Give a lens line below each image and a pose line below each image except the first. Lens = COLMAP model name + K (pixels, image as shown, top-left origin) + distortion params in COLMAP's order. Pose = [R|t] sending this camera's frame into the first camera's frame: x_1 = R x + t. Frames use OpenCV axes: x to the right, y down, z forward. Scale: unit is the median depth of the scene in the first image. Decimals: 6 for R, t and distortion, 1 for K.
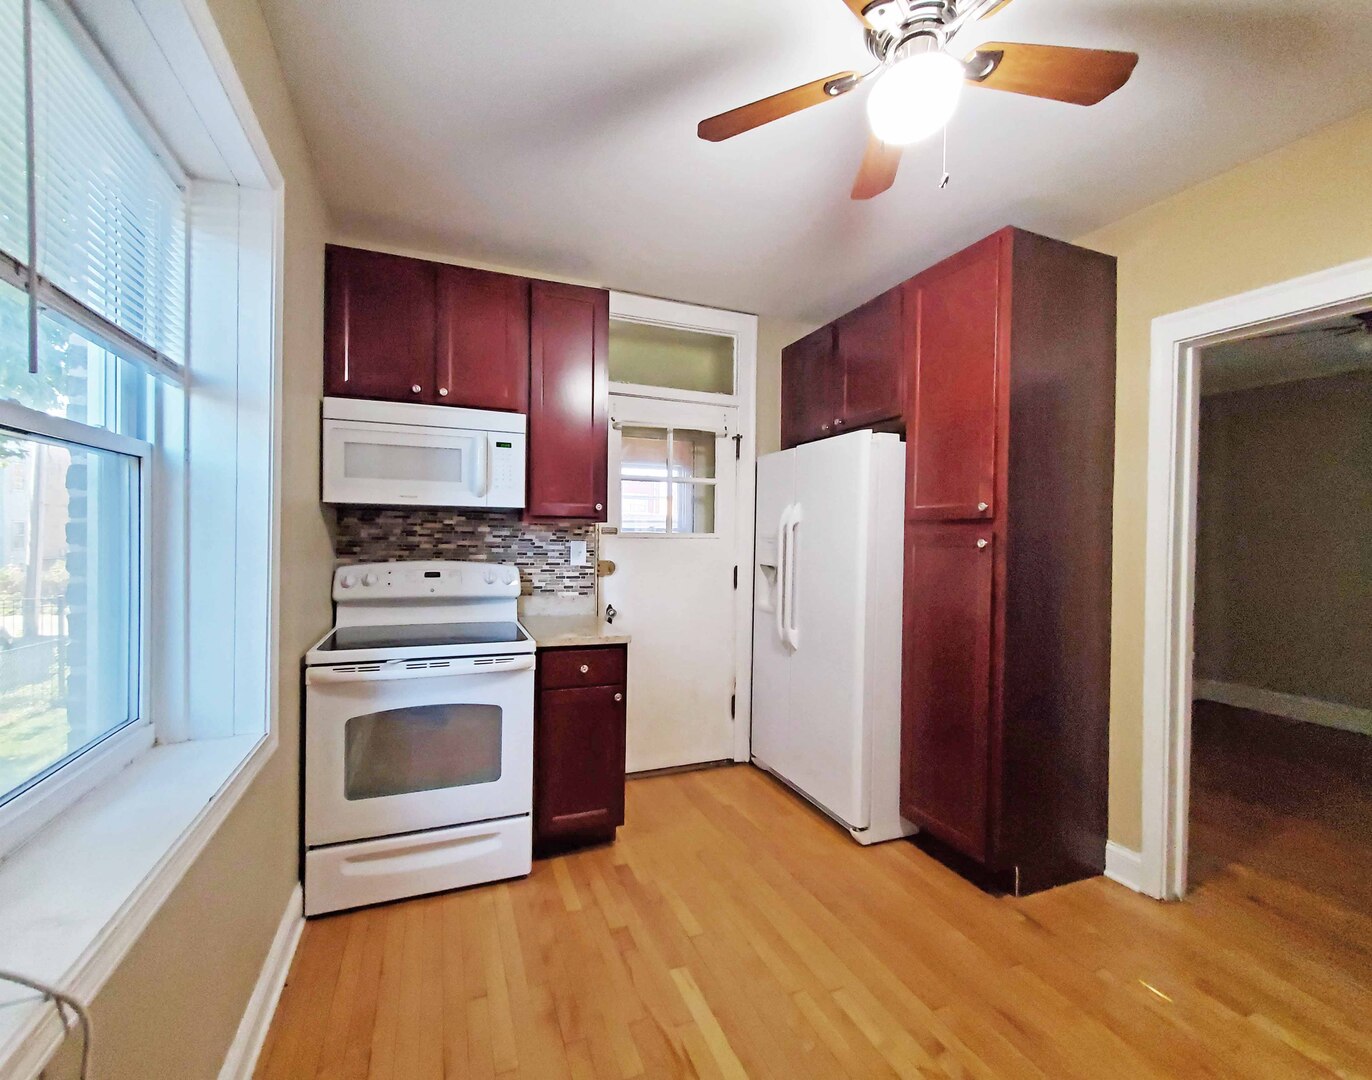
lens RADIAL K [[562.2, 0, 676.4], [0, 562.2, 539.4], [0, 0, 1]] dist [-0.002552, -0.000068]
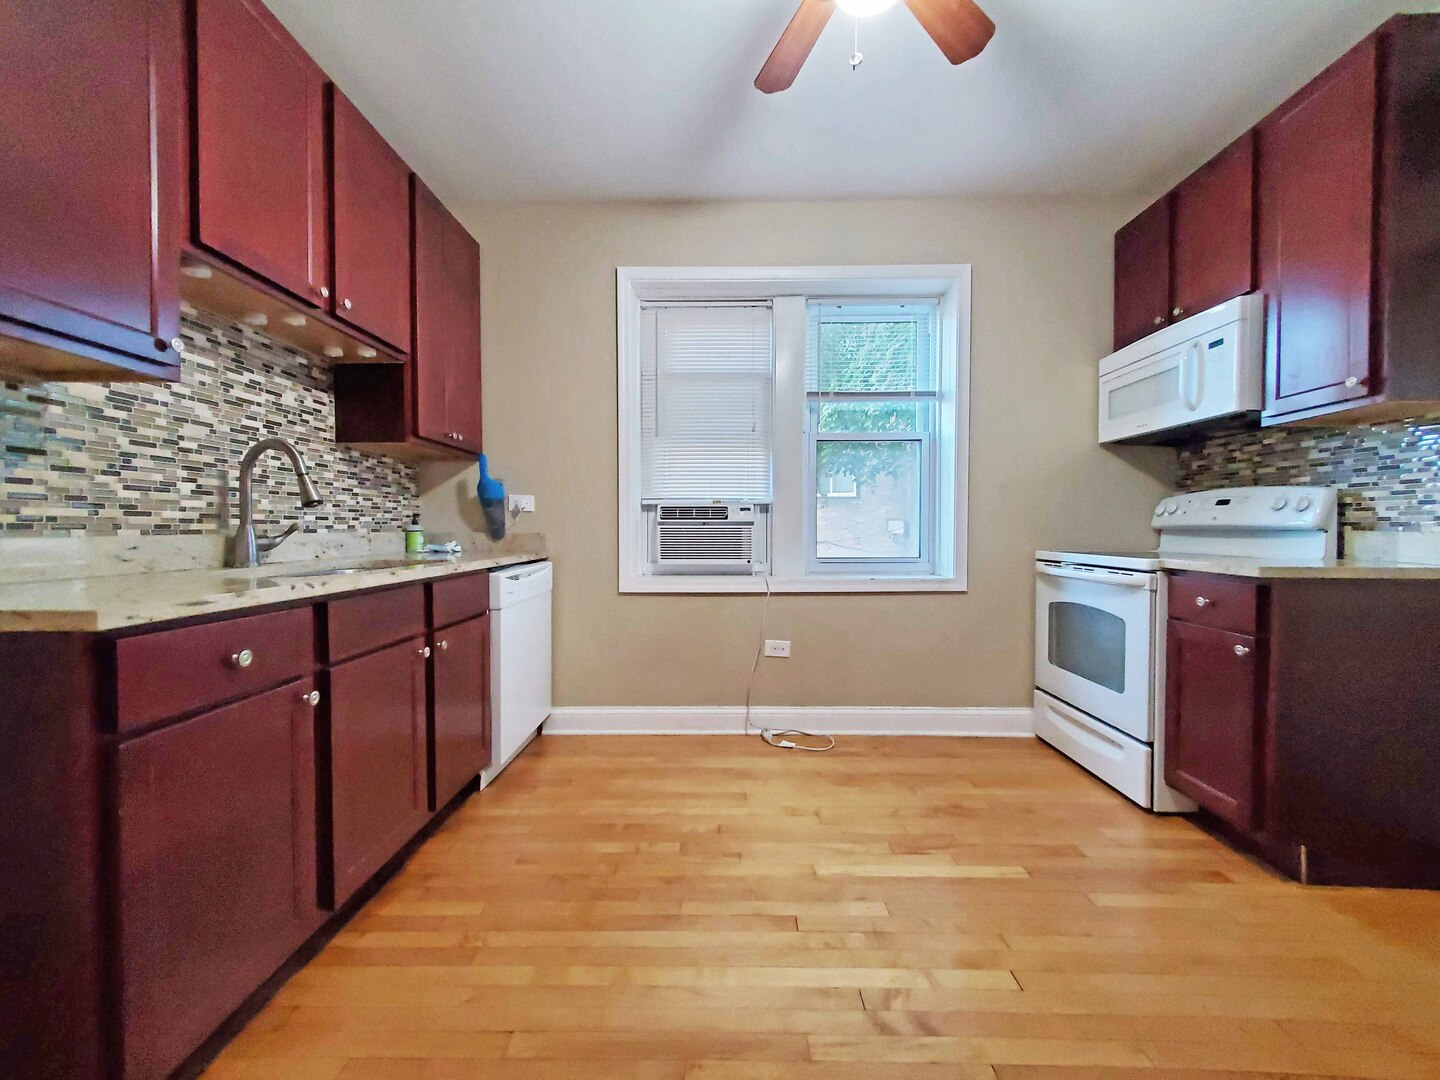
lens RADIAL K [[579.5, 0, 718.3], [0, 579.5, 541.0], [0, 0, 1]] dist [-0.000557, -0.000136]
pose [[-0.394649, -0.000998, -0.918832, 0.755626], [-0.017316, 0.999830, 0.006352, 0.132973], [0.918669, 0.018417, -0.394599, 0.606069]]
